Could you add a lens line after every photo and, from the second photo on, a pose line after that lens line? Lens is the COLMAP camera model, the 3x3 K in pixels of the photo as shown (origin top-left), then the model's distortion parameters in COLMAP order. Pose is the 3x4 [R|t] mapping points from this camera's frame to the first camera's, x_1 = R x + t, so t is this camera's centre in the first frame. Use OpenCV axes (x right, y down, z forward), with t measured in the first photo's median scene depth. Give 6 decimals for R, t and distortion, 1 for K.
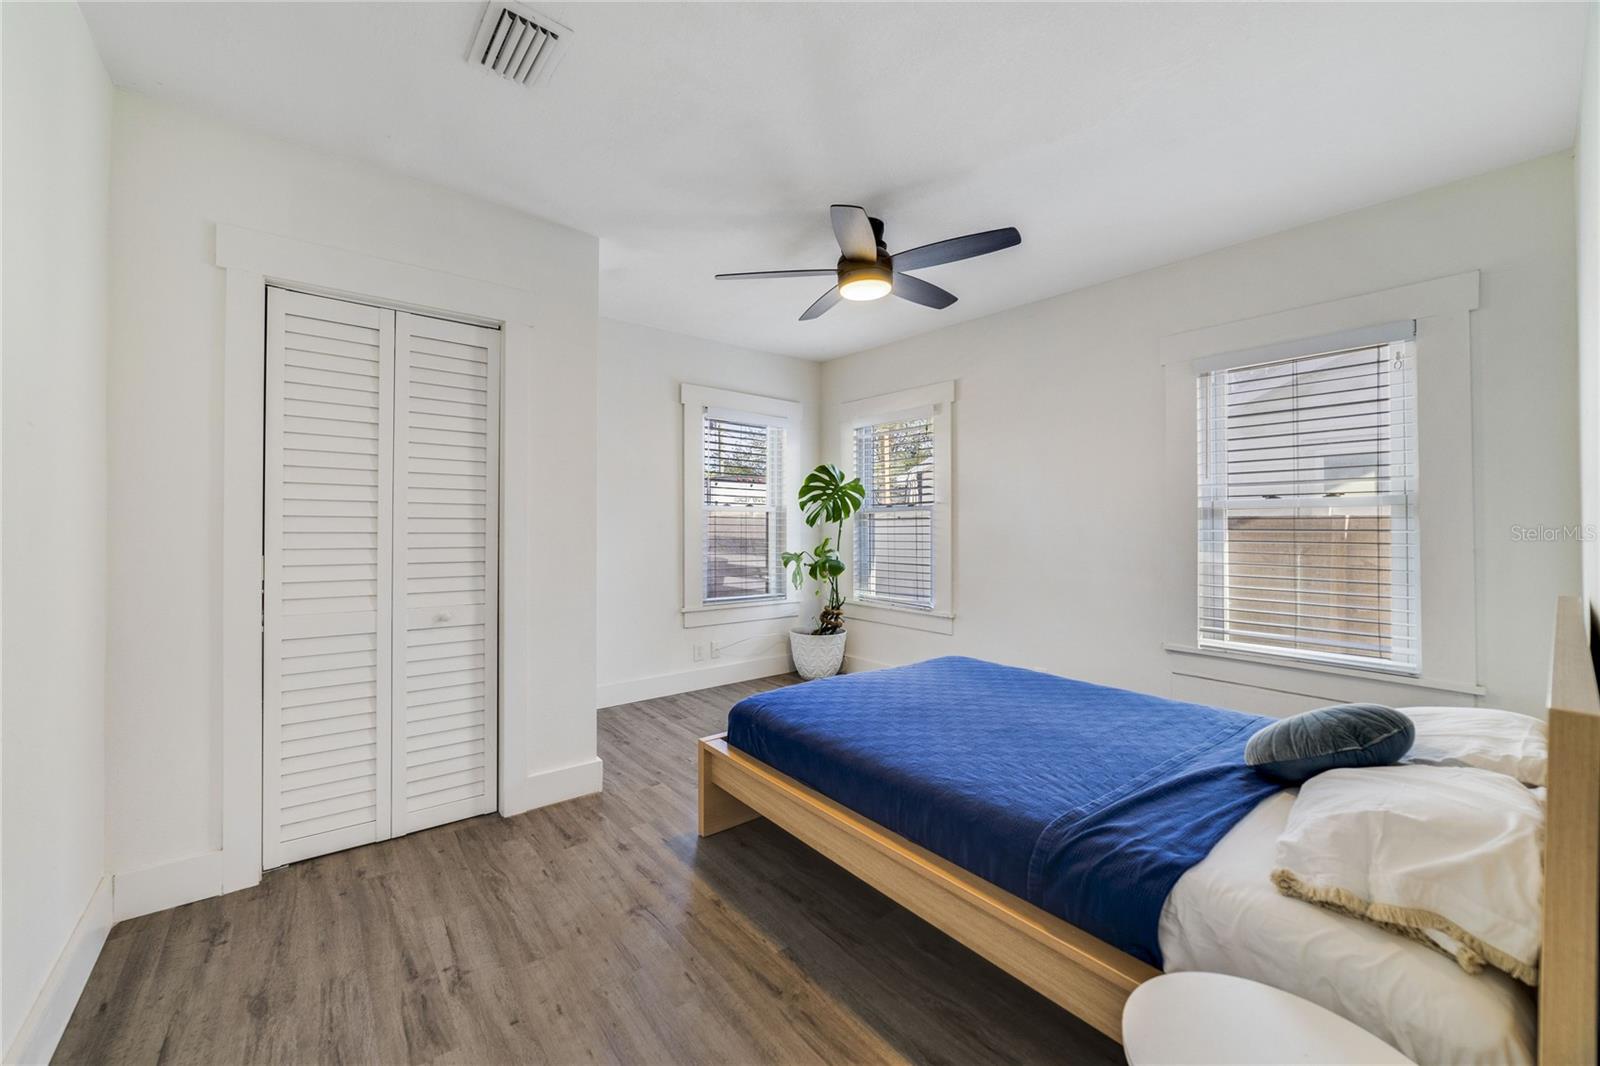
lens RADIAL K [[616.7, 0, 790.7], [0, 616.7, 525.5], [0, 0, 1]] dist [-0.015694, 0.007035]
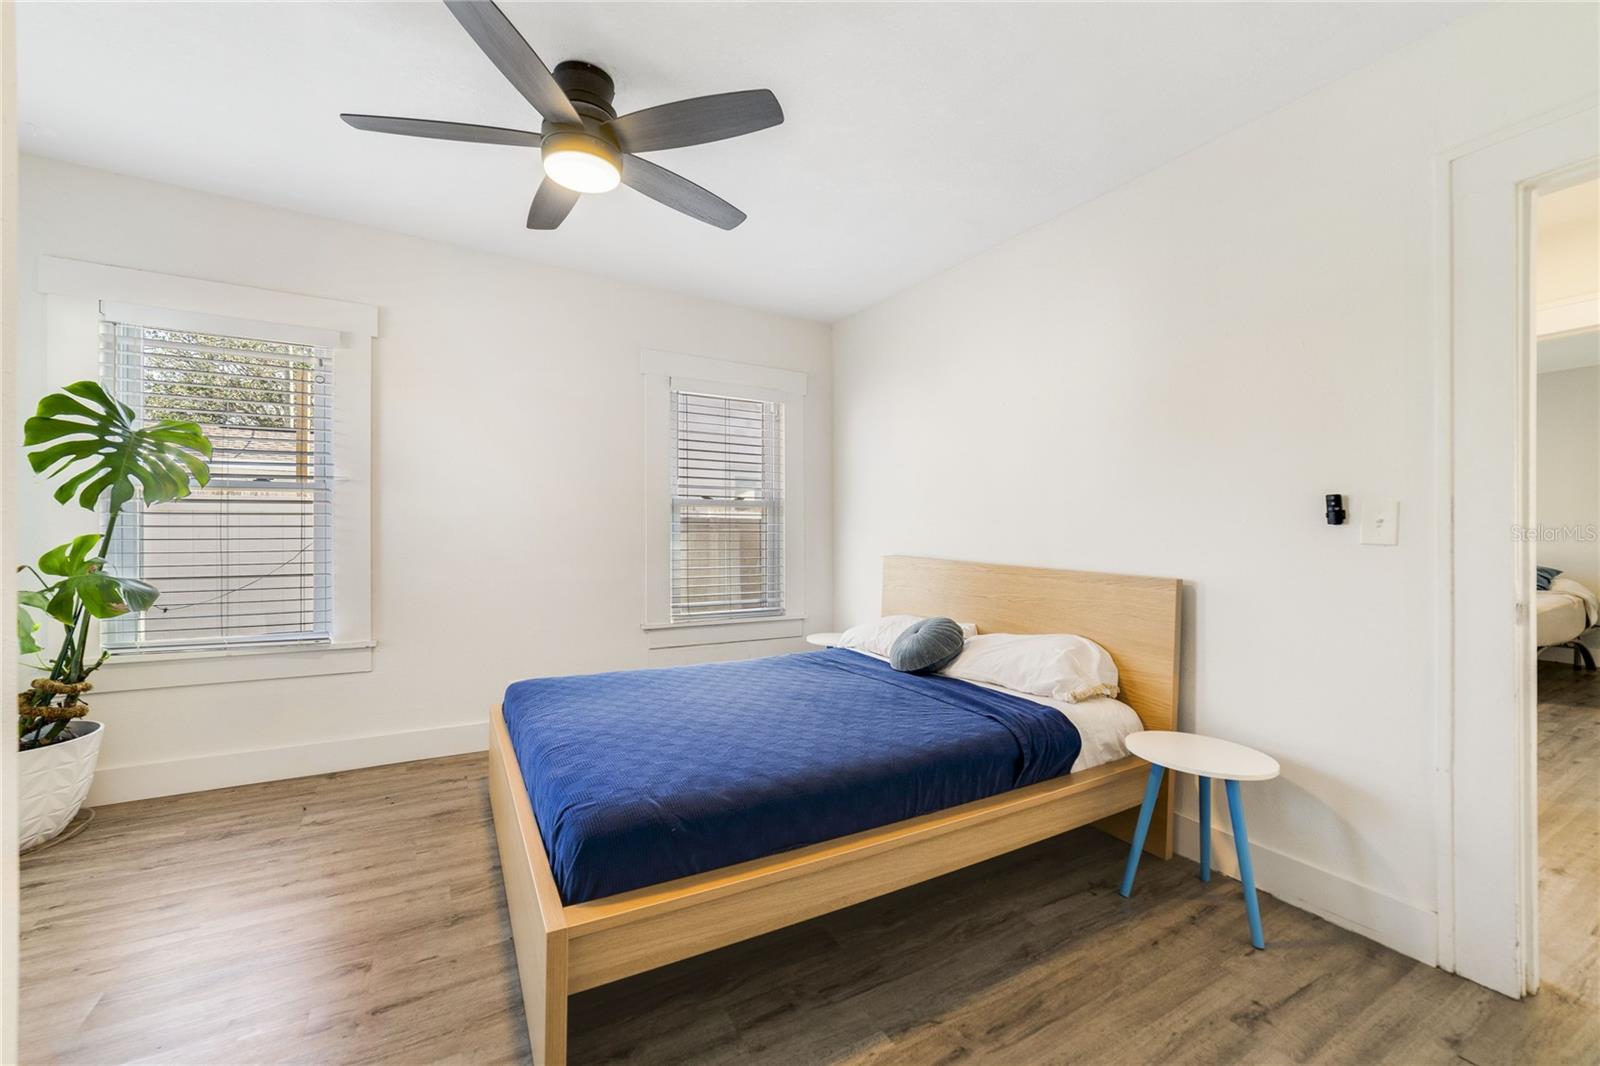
lens RADIAL K [[616.7, 0, 790.7], [0, 616.7, 525.5], [0, 0, 1]] dist [-0.015694, 0.007035]
pose [[0.168104, 0.006028, 0.985751, -0.325555], [-0.008693, 0.999951, -0.004633, 0.011264], [-0.985731, -0.007790, 0.168149, 0.392447]]
